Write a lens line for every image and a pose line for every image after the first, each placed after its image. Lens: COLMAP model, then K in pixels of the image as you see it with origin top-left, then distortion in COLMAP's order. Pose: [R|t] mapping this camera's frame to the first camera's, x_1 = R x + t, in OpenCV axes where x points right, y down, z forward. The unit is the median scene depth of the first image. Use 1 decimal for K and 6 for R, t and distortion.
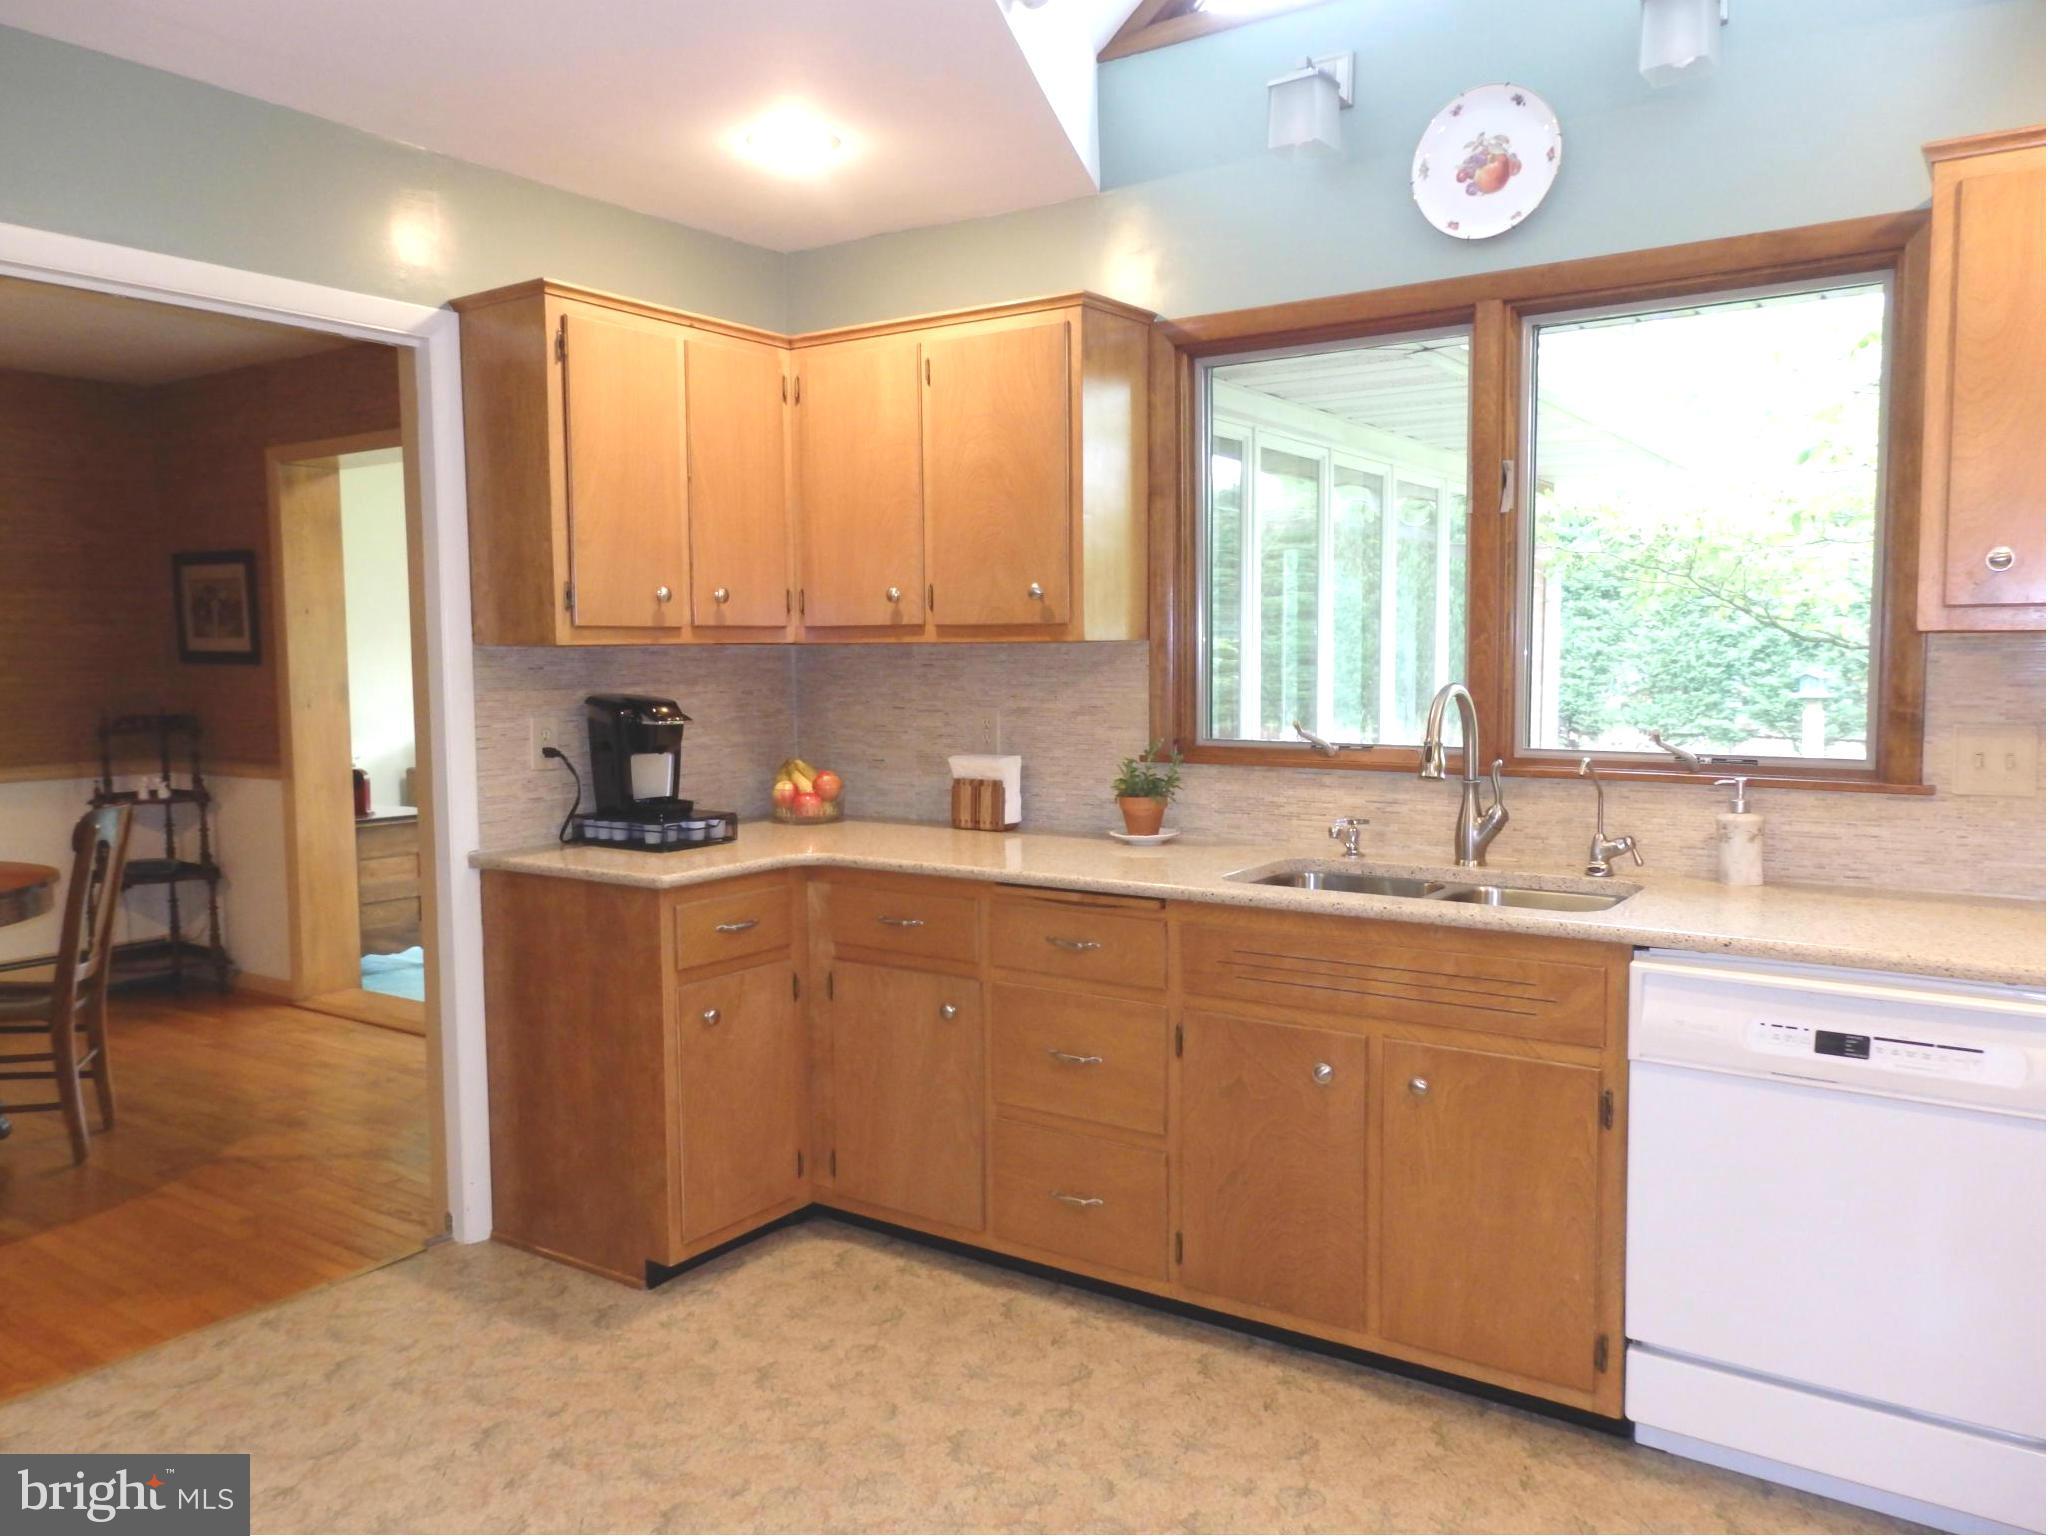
lens RADIAL K [[1490.3, 0, 1015.8], [0, 1490.3, 777.8], [0, 0, 1]] dist [0.003739, 0.004665]
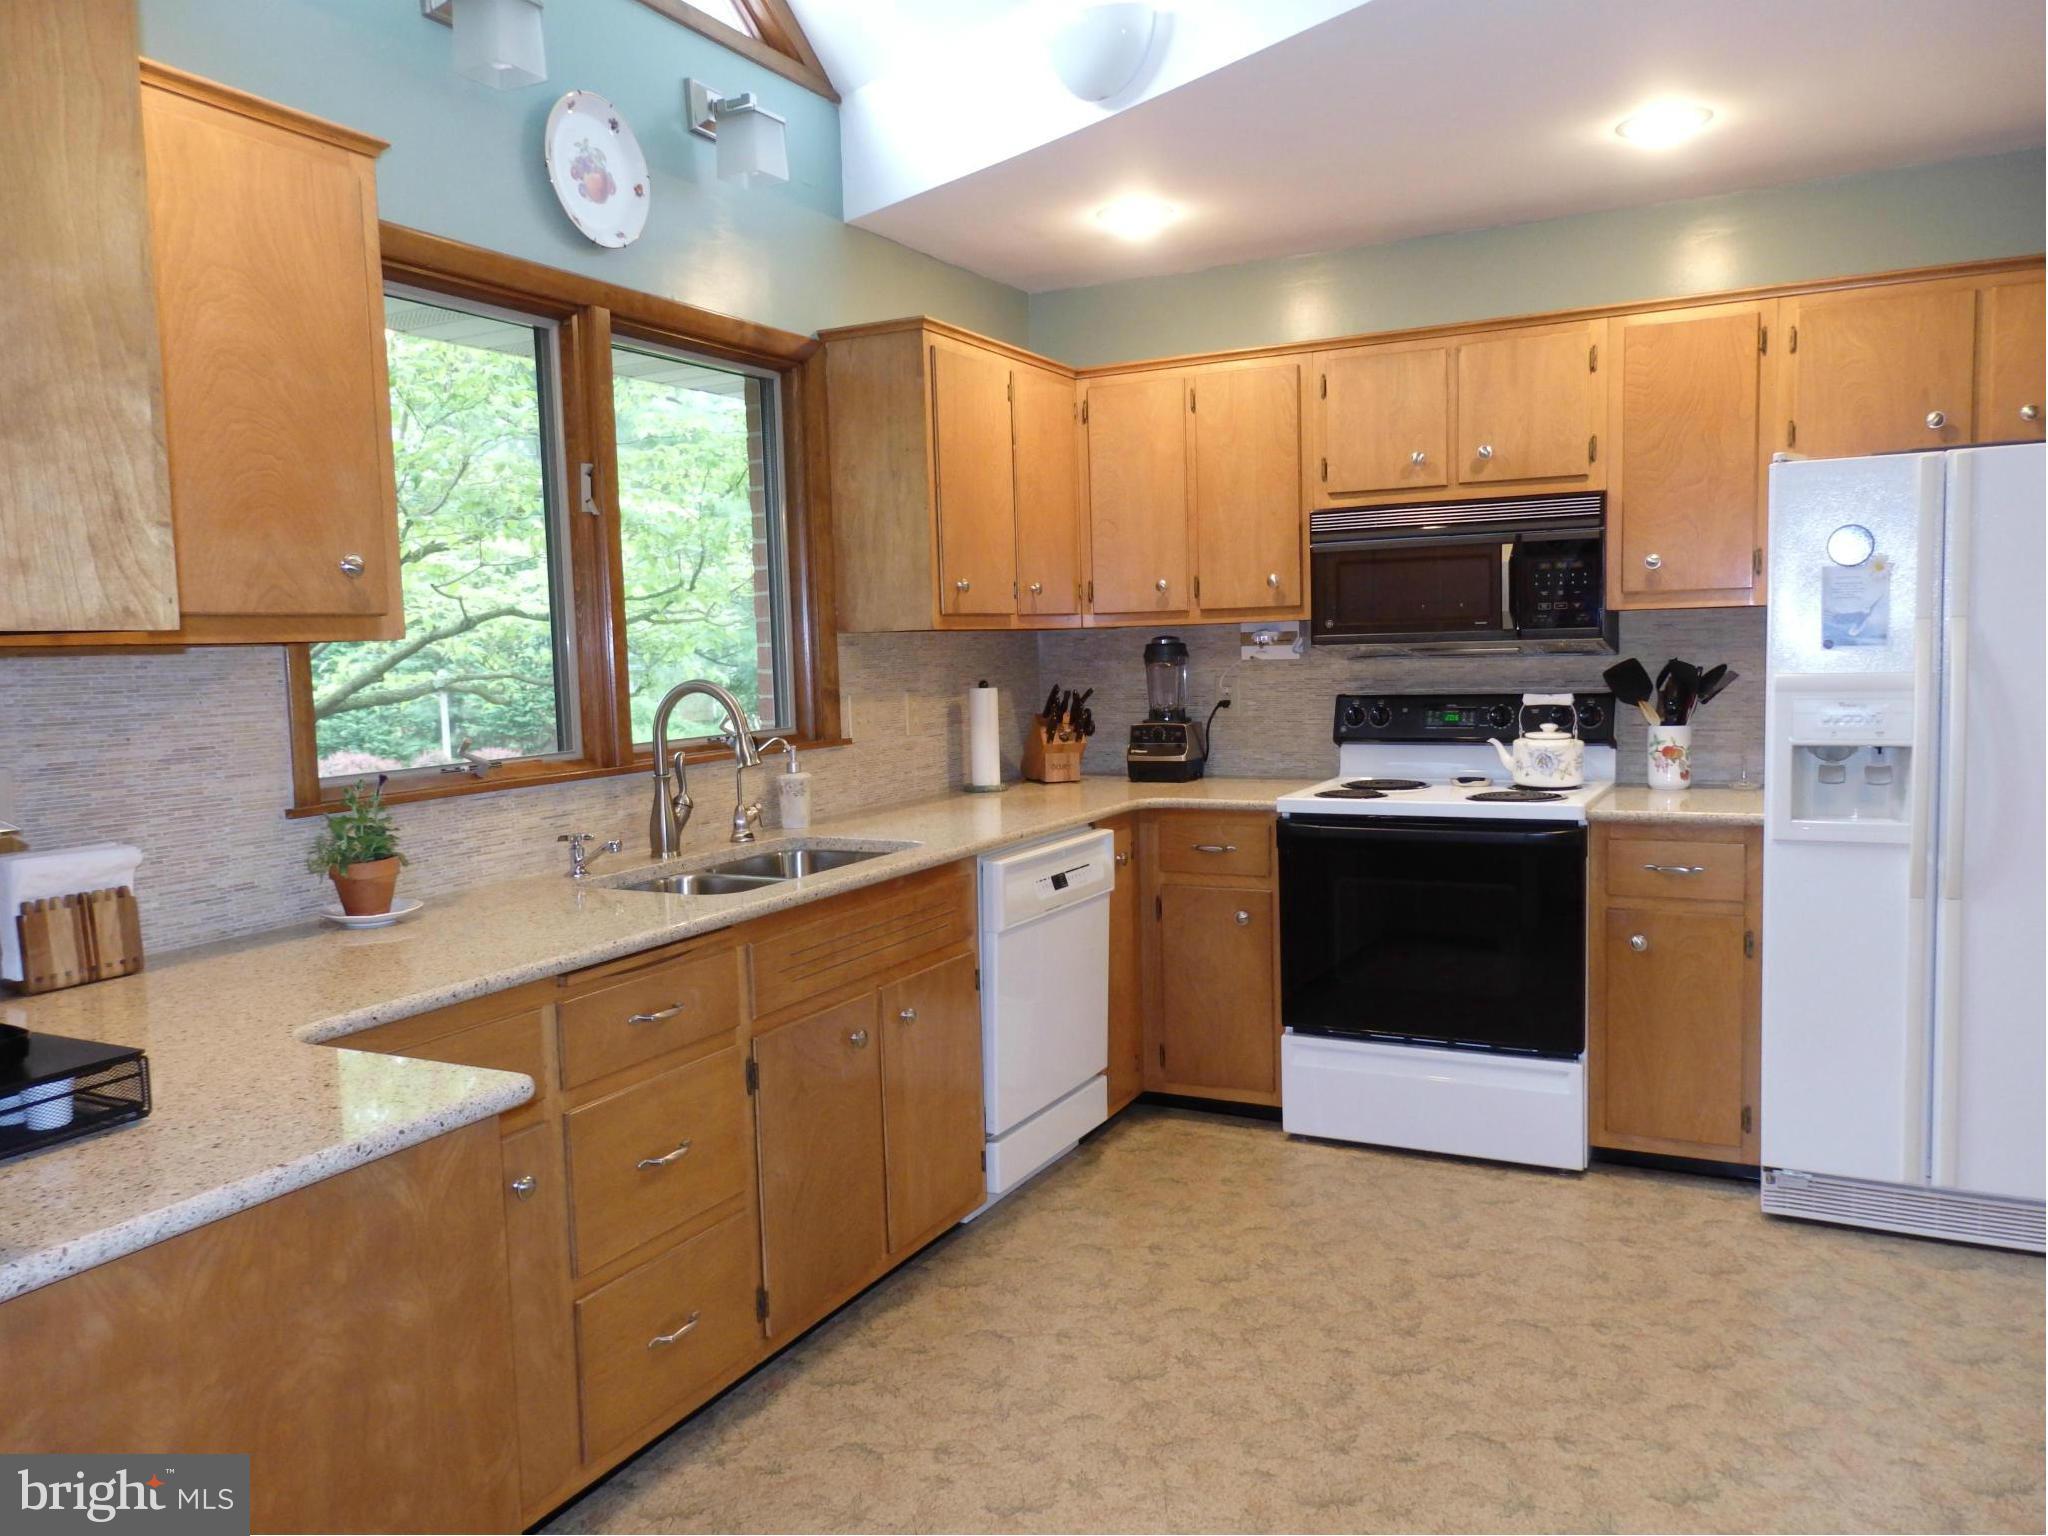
lens RADIAL K [[1522.9, 0, 1024.0], [0, 1522.9, 768.0], [0, 0, 1]] dist [0.006325, 0.000237]
pose [[-0.122286, -0.075984, 0.989582, -0.783639], [0.112995, 0.989516, 0.089943, -0.070882], [-0.986042, 0.122816, -0.112418, 0.883622]]
